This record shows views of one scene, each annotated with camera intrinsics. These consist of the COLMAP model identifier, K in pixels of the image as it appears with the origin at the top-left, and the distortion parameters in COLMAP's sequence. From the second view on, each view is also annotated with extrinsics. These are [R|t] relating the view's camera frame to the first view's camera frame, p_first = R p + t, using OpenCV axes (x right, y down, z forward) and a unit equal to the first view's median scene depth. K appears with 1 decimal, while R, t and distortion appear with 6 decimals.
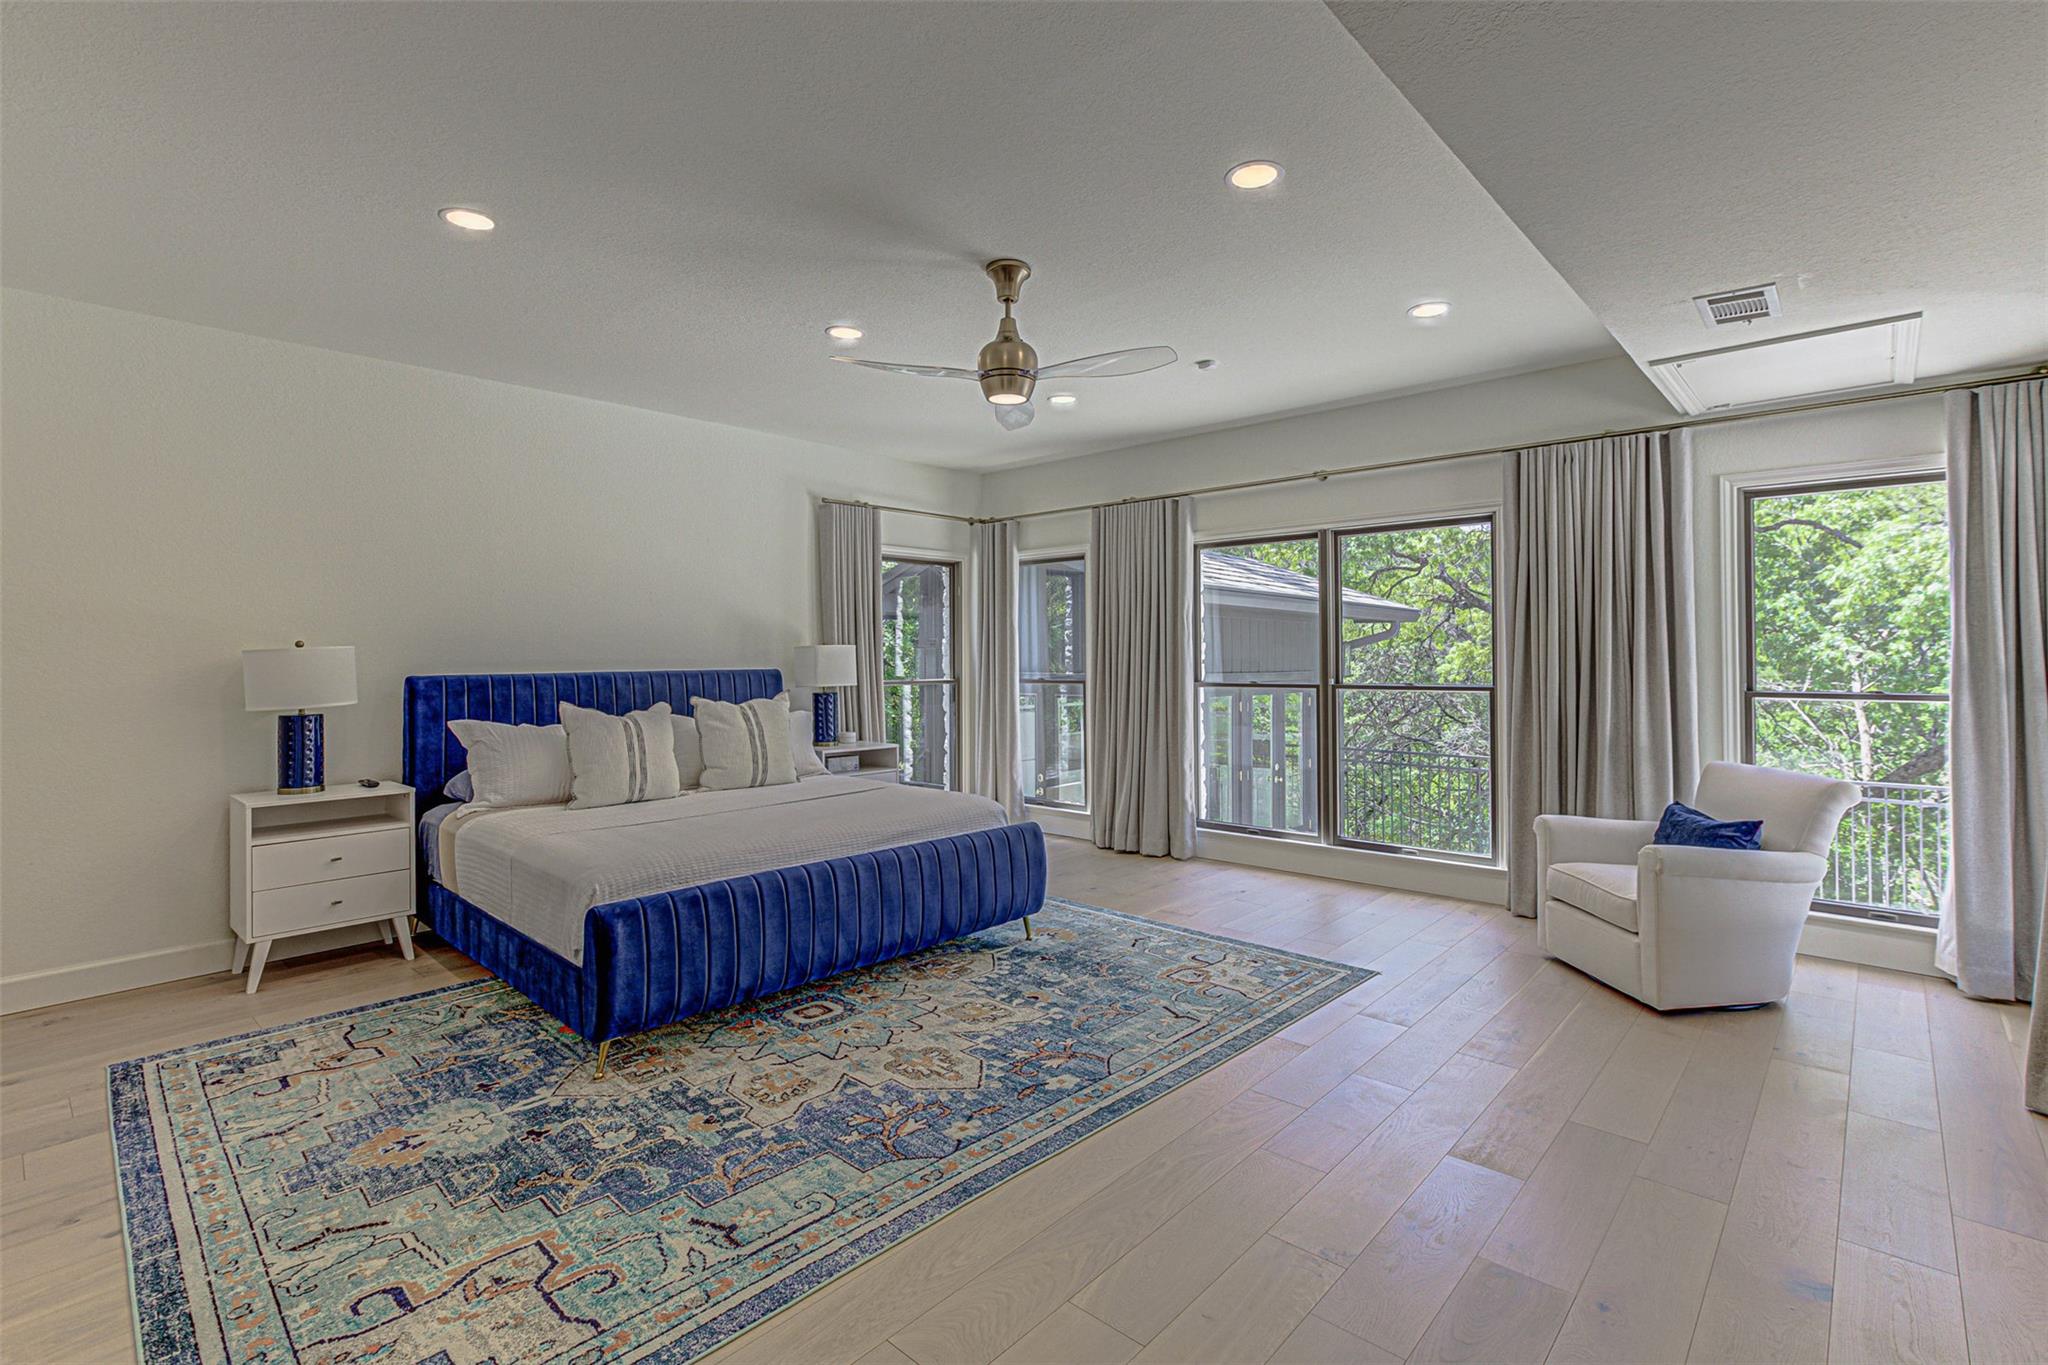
lens RADIAL K [[928.3, 0, 973.9], [0, 928.3, 653.5], [0, 0, 1]] dist [0.003254, 0.002196]
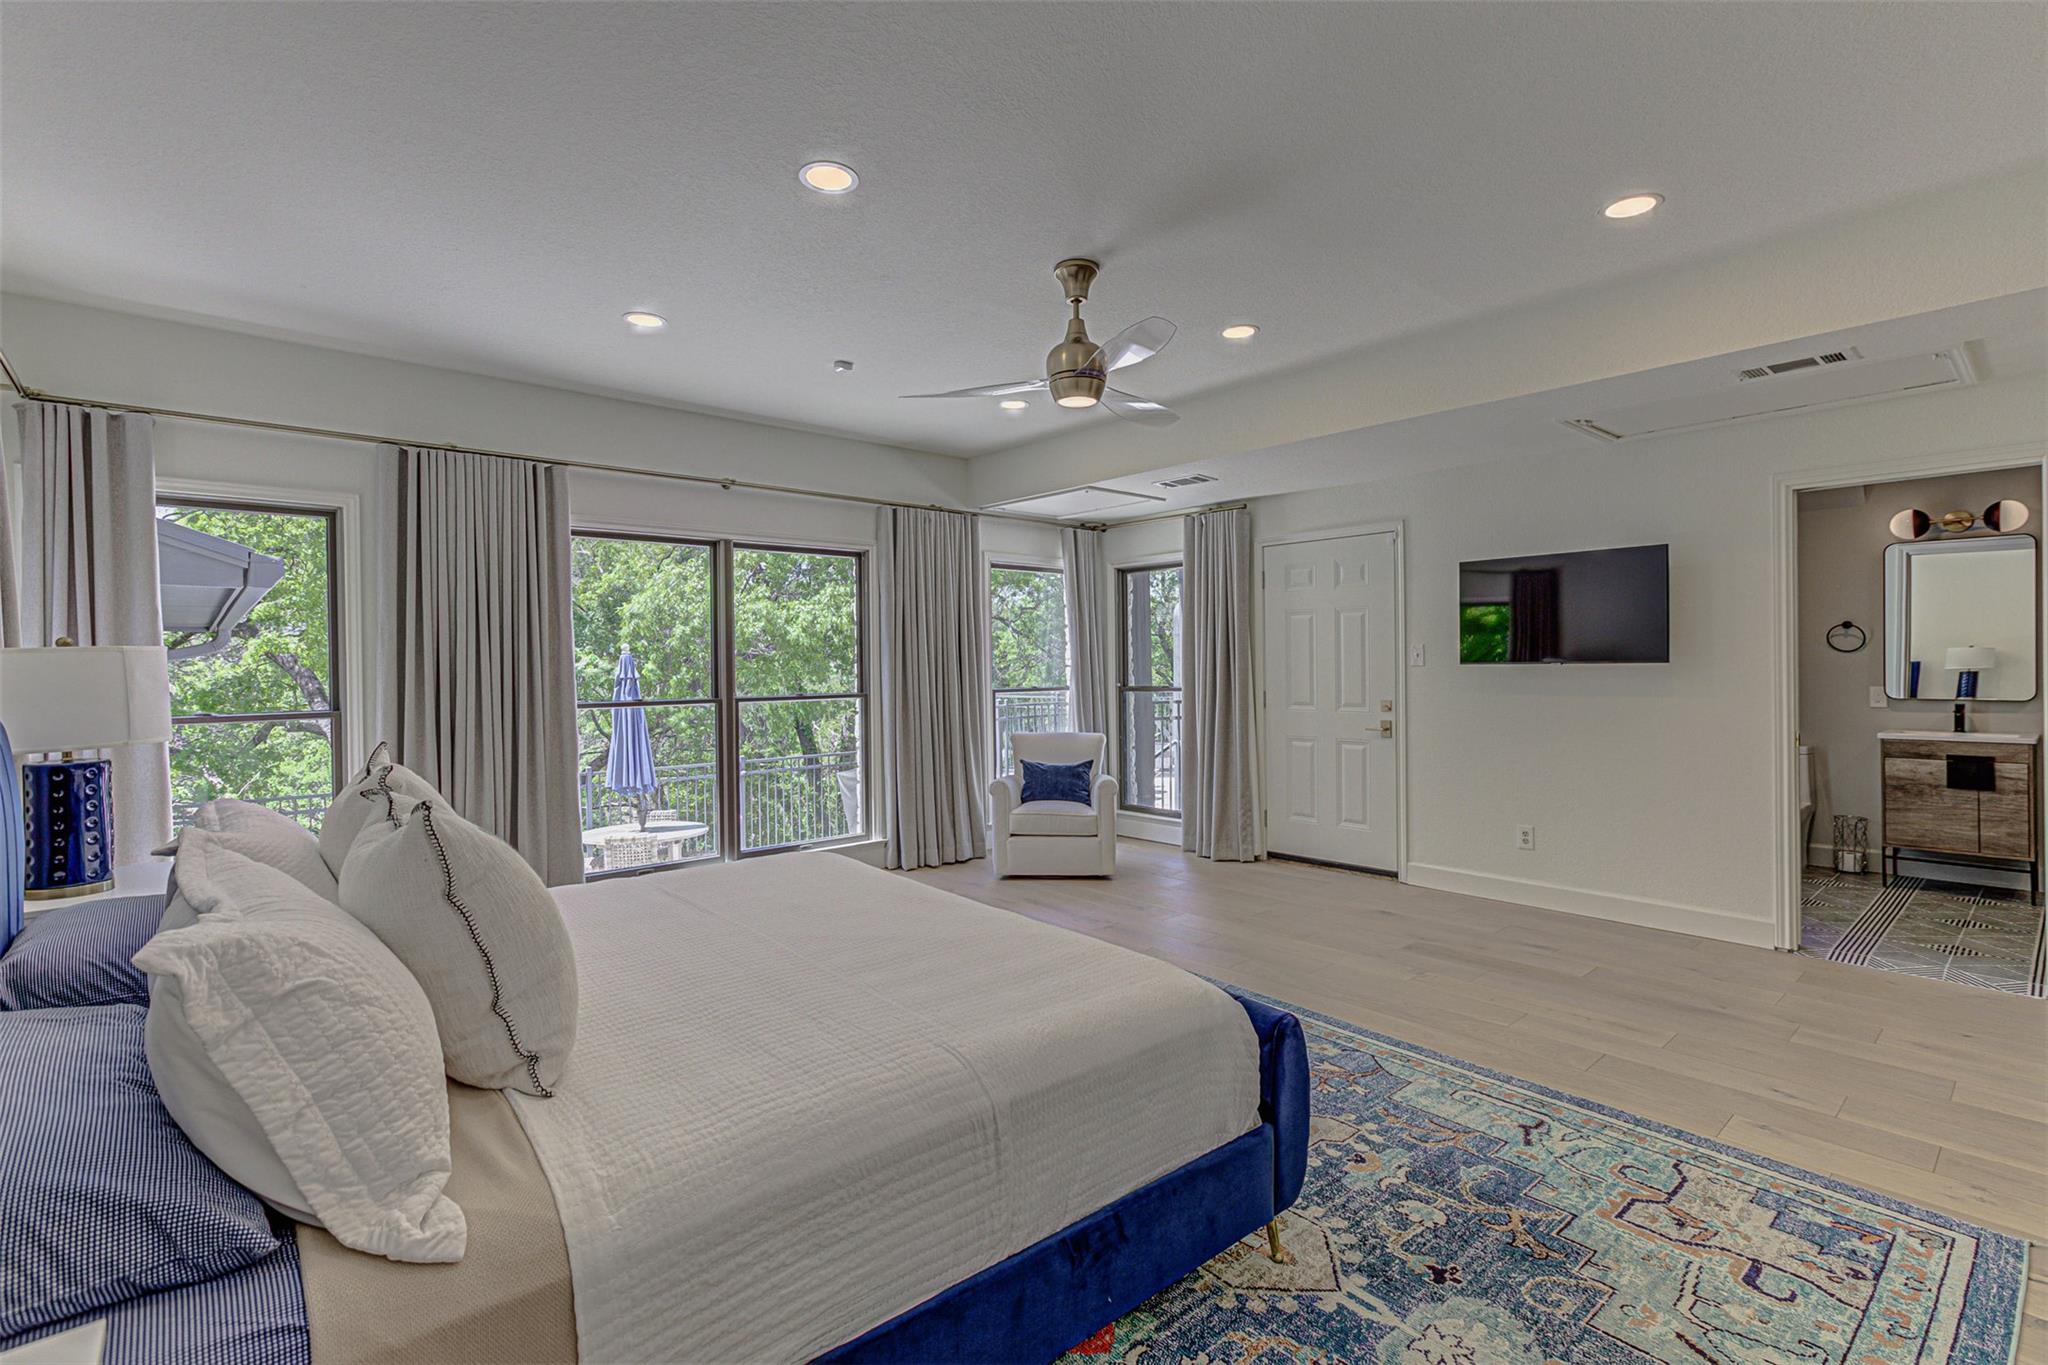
lens RADIAL K [[981.4, 0, 1021.8], [0, 981.4, 675.4], [0, 0, 1]] dist [0.000271, 0.001990]
pose [[0.068230, -0.007364, 0.997642, -1.491892], [0.005800, 0.999959, 0.006985, 0.010252], [-0.997653, 0.005310, 0.068270, 1.470951]]
